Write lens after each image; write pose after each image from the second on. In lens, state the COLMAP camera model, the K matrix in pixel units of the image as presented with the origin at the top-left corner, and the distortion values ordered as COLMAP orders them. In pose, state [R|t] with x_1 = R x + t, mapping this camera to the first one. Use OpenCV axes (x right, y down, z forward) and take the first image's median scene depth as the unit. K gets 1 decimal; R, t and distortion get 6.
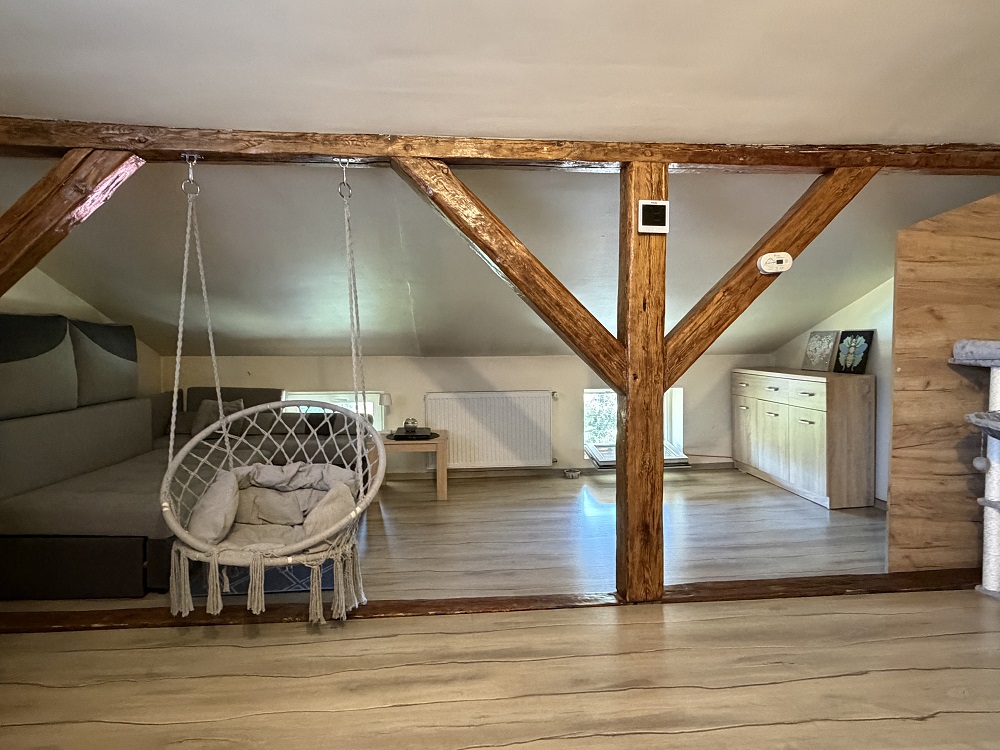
lens RADIAL K [[580.6, 0, 496.9], [0, 580.6, 375.7], [0, 0, 1]] dist [-0.002385, 0.001919]
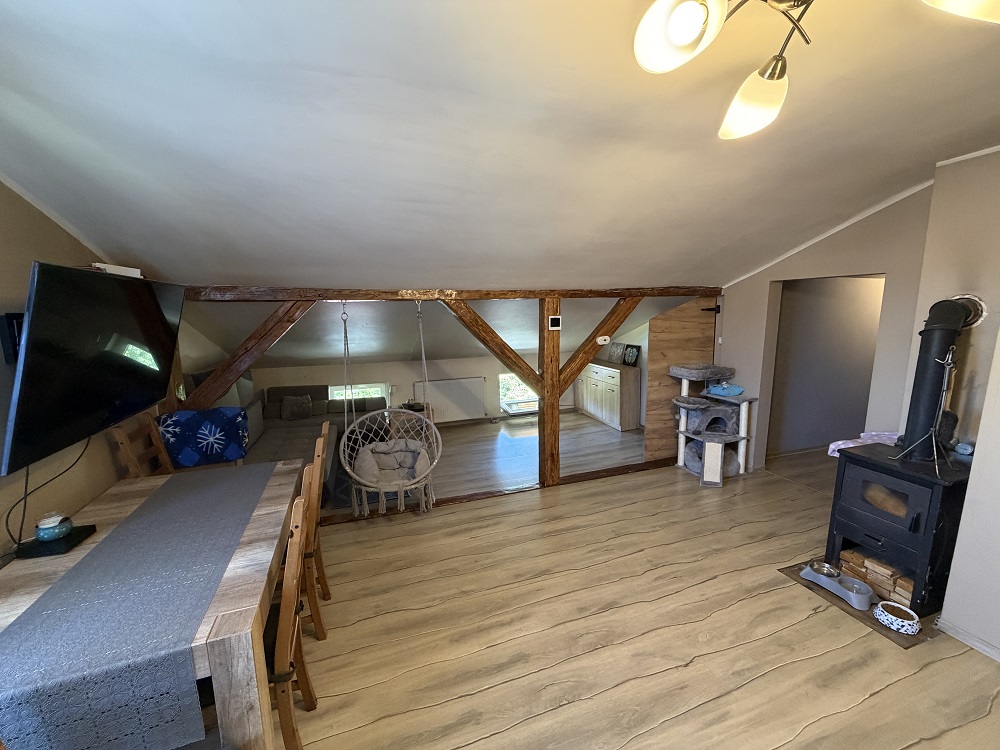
lens RADIAL K [[398.7, 0, 497.8], [0, 398.7, 374.1], [0, 0, 1]] dist [0.000423, -0.000307]
pose [[0.972359, -0.049603, 0.228159, -0.307018], [0.026260, 0.994206, 0.104234, -0.234662], [-0.232008, -0.095361, 0.968028, -0.472185]]
